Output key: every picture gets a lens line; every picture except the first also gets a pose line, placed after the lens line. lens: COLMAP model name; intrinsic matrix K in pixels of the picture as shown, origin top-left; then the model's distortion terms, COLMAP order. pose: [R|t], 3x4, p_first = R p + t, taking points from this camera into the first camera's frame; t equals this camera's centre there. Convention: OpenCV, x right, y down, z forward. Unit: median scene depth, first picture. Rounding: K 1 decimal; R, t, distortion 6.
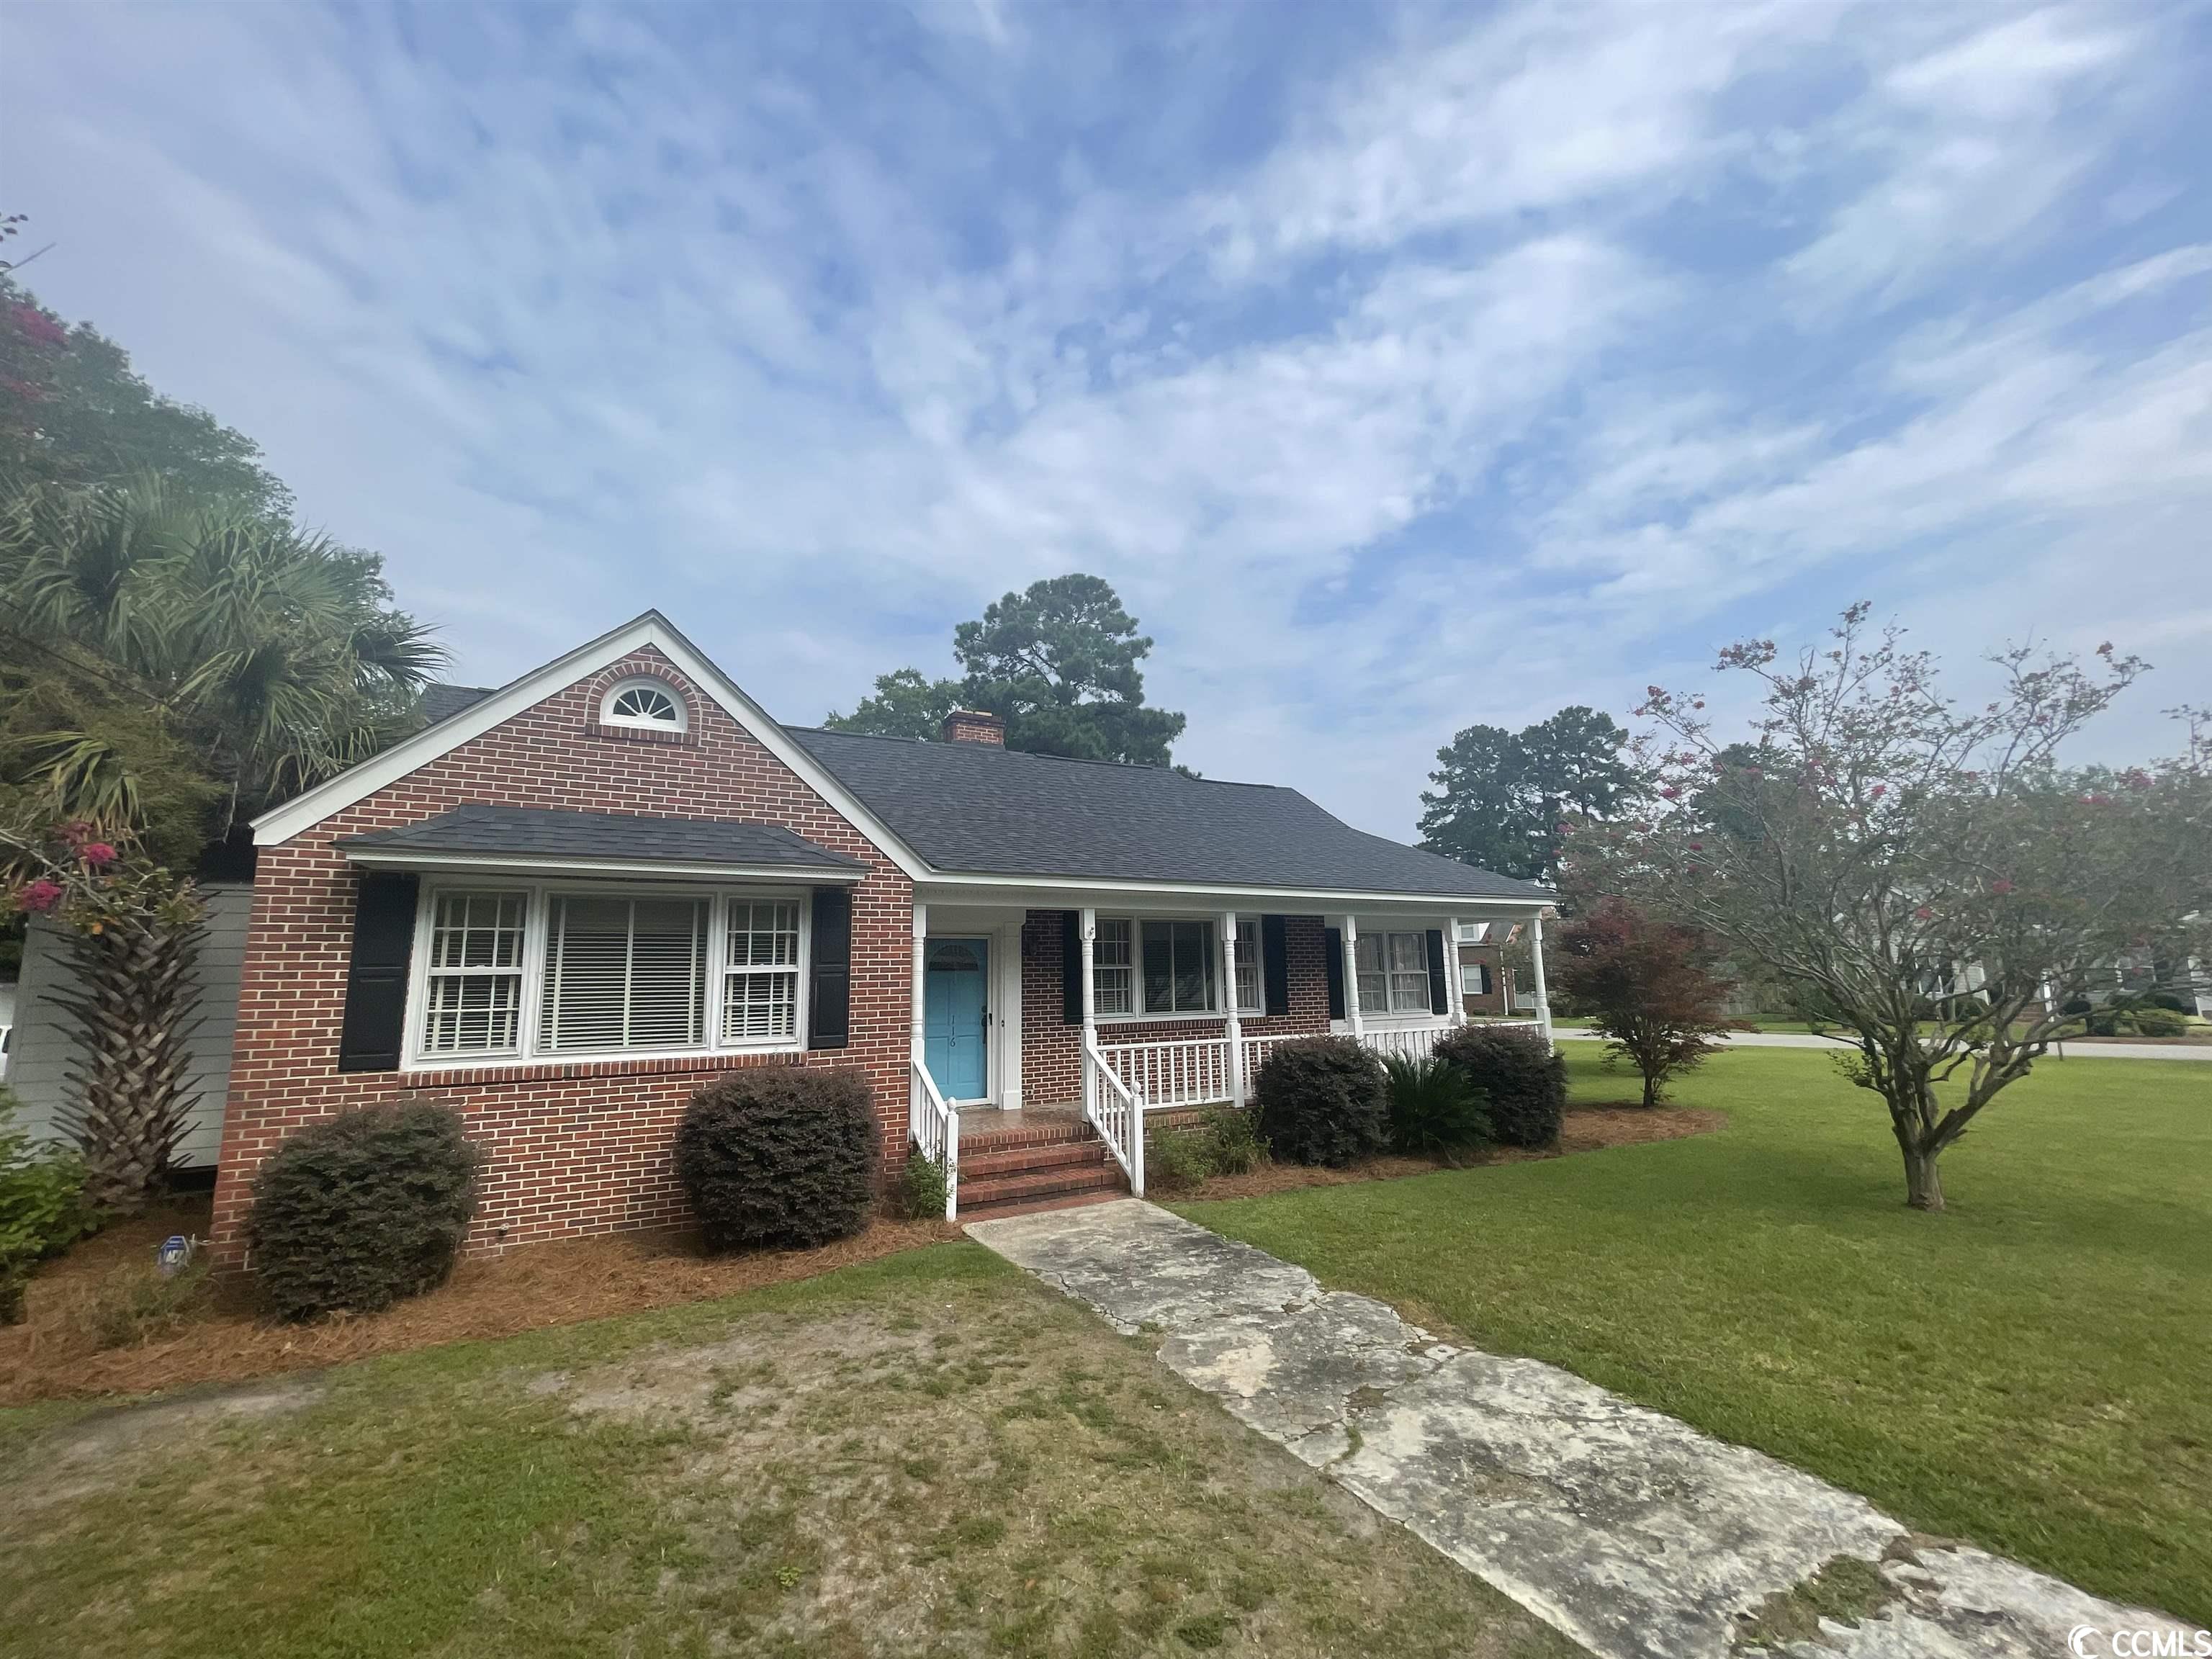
lens RADIAL K [[894.5, 0, 1091.3], [0, 894.5, 845.0], [0, 0, 1]] dist [-0.001493, -0.000613]
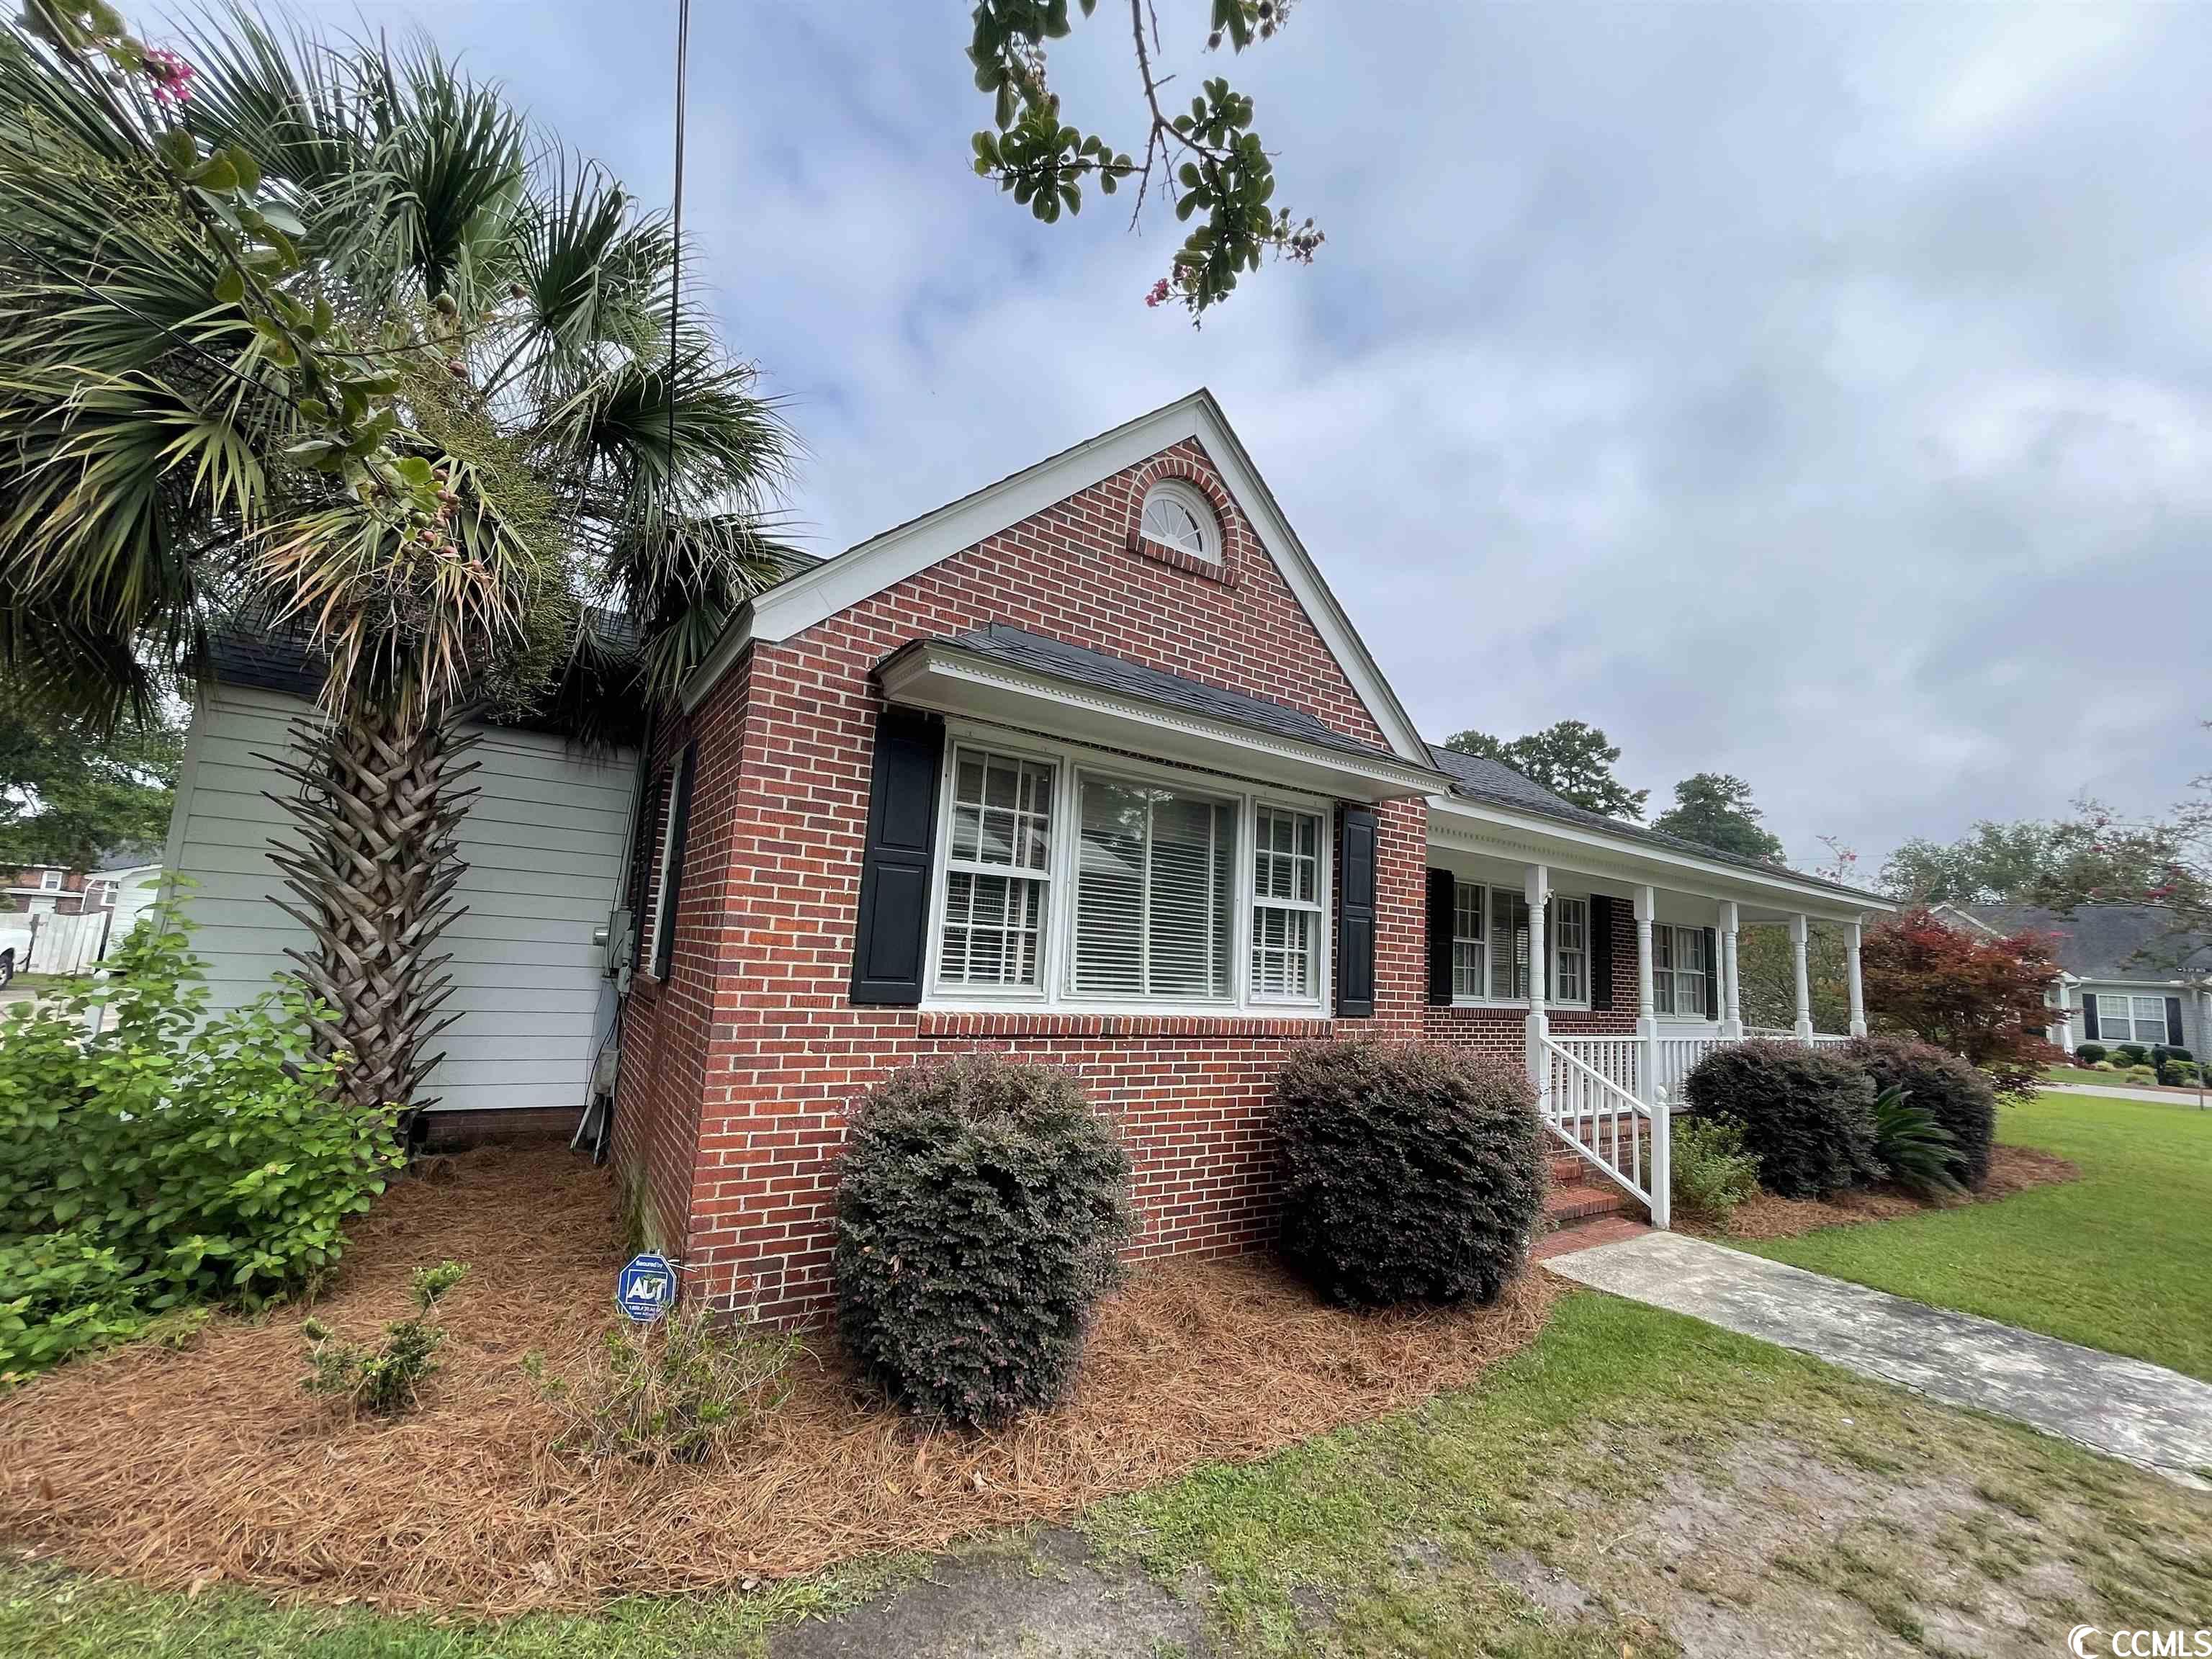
lens RADIAL K [[894.5, 0, 1099.4], [0, 894.5, 846.9], [0, 0, 1]] dist [-0.001493, -0.000613]
pose [[0.993333, 0.088516, 0.073856, -0.620769], [-0.090775, 0.995483, 0.027805, 0.091469], [-0.071061, -0.034324, 0.996881, 0.298117]]
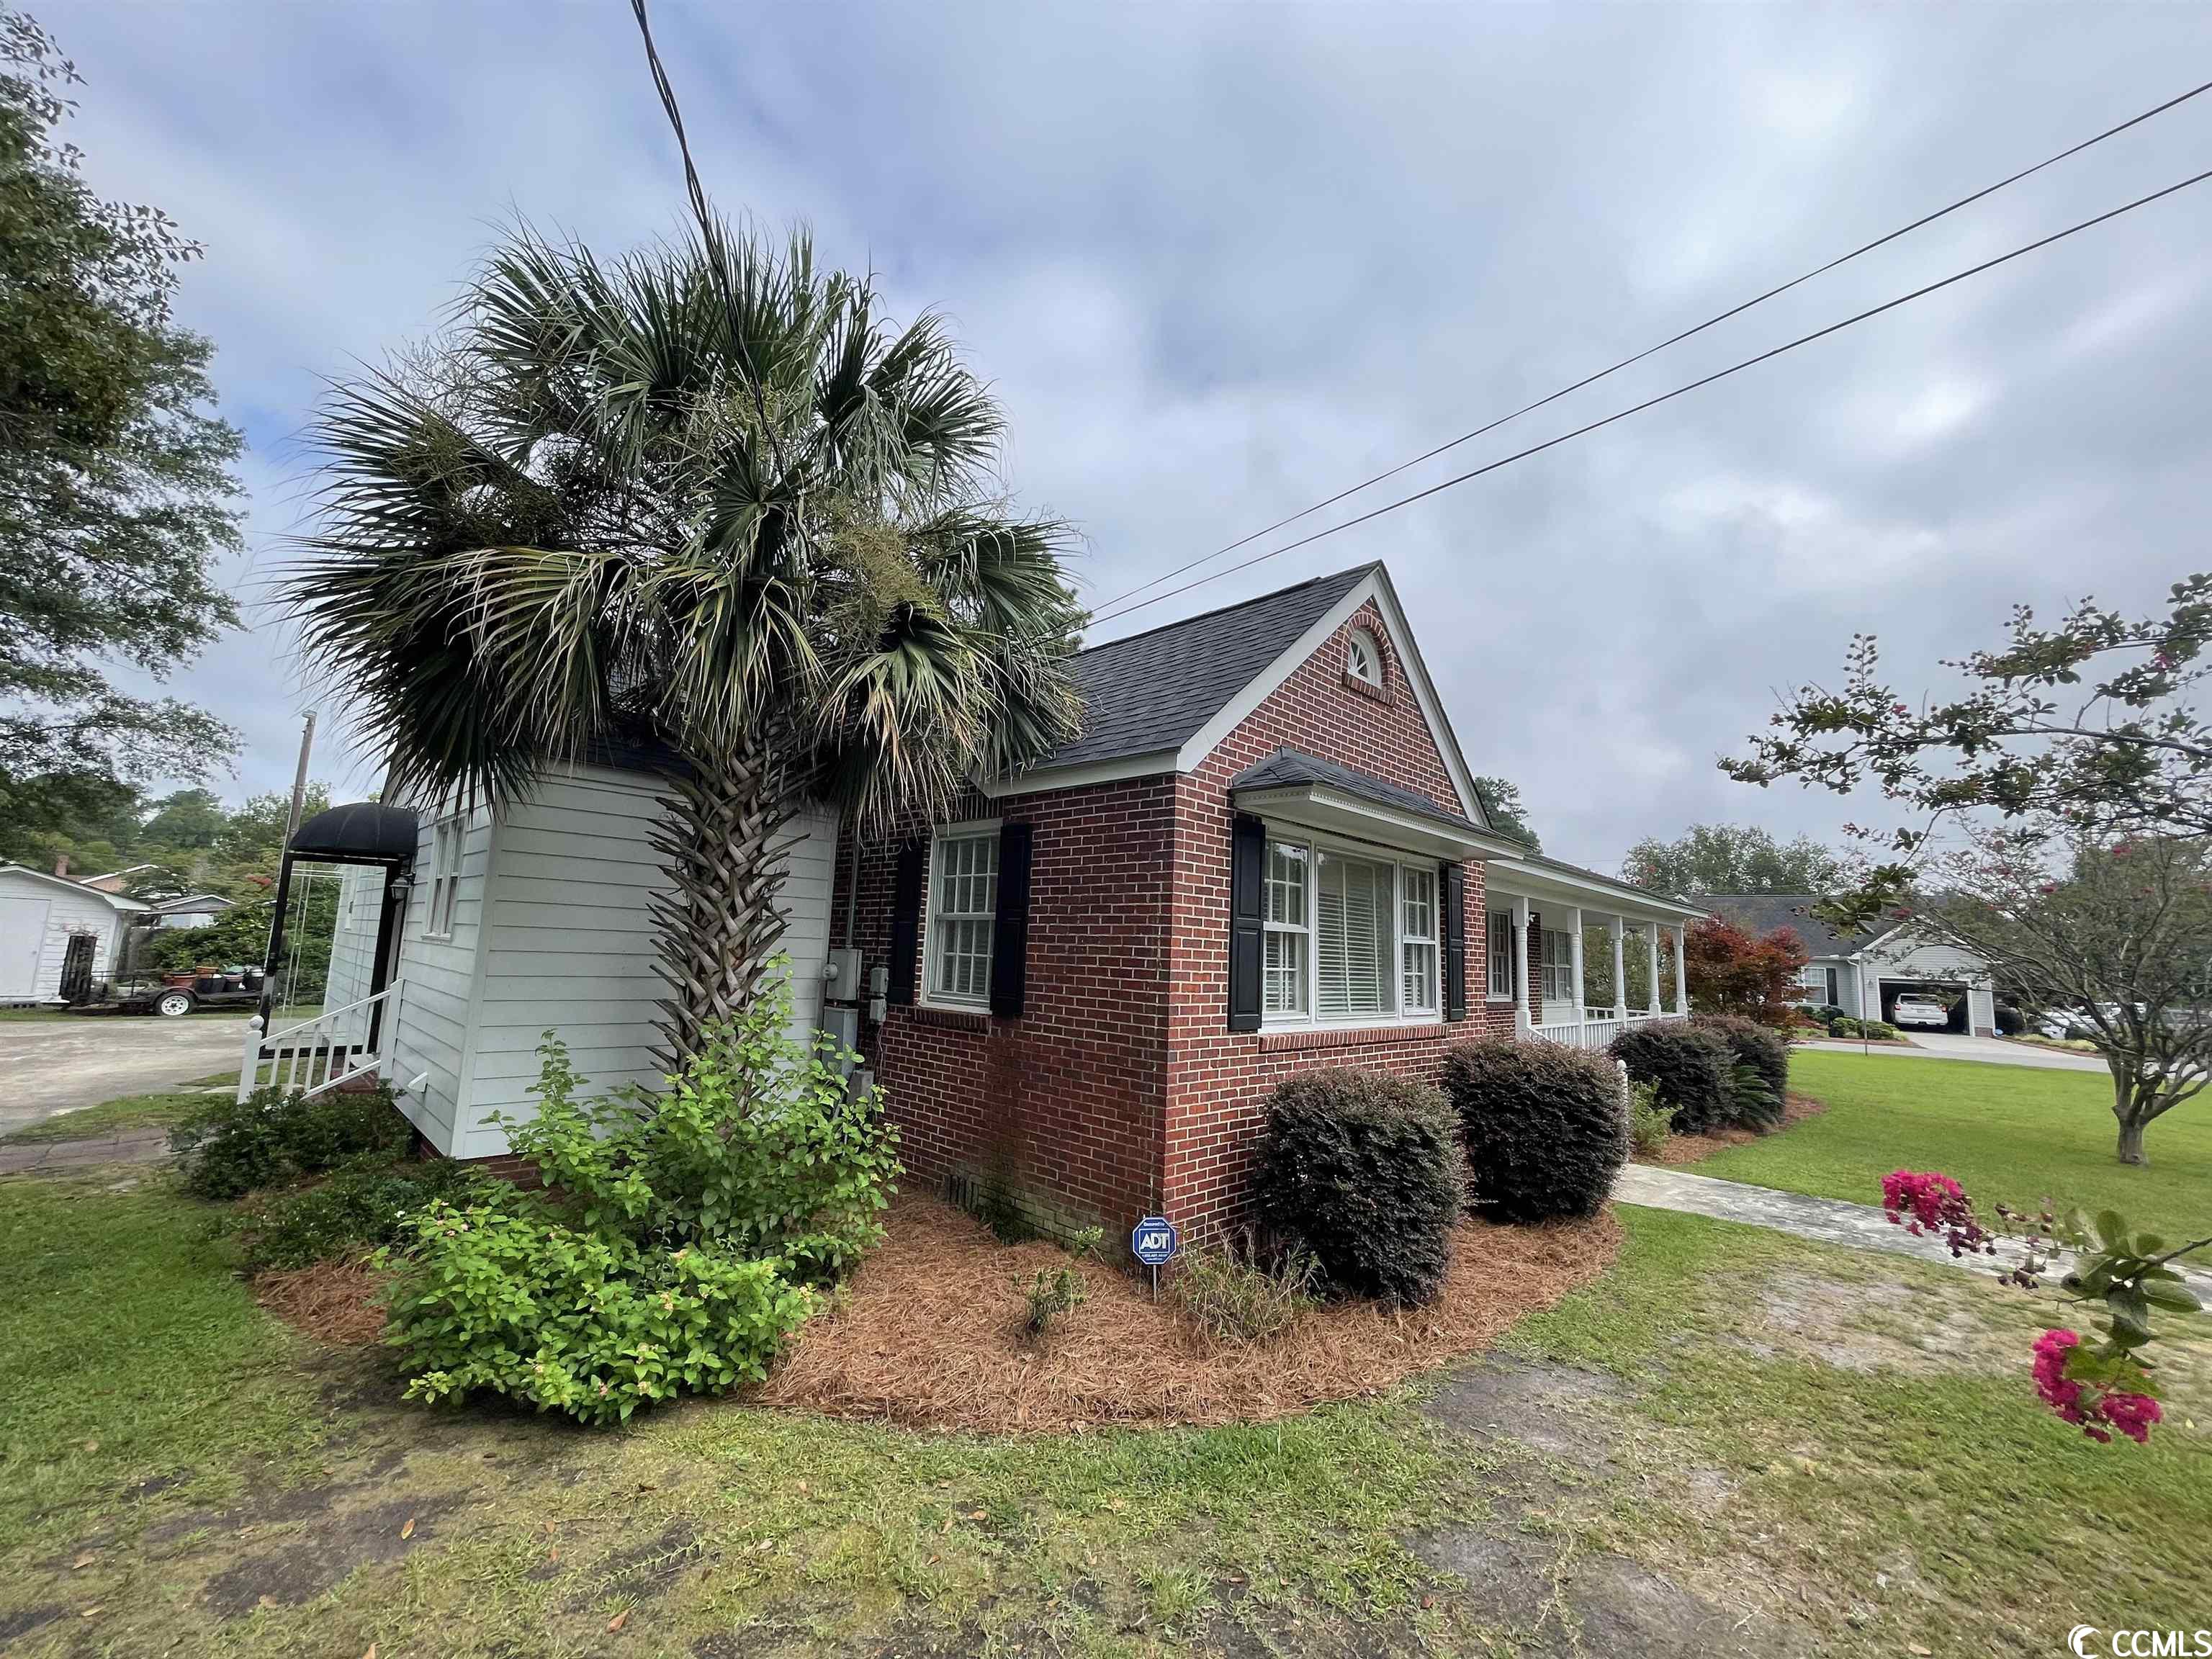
lens RADIAL K [[894.5, 0, 1108.1], [0, 894.5, 843.9], [0, 0, 1]] dist [-0.001493, -0.000613]
pose [[0.954927, 0.091998, 0.282225, -1.057833], [-0.100791, 0.994766, 0.016763, 0.054205], [-0.279206, -0.044453, 0.959202, 0.155467]]
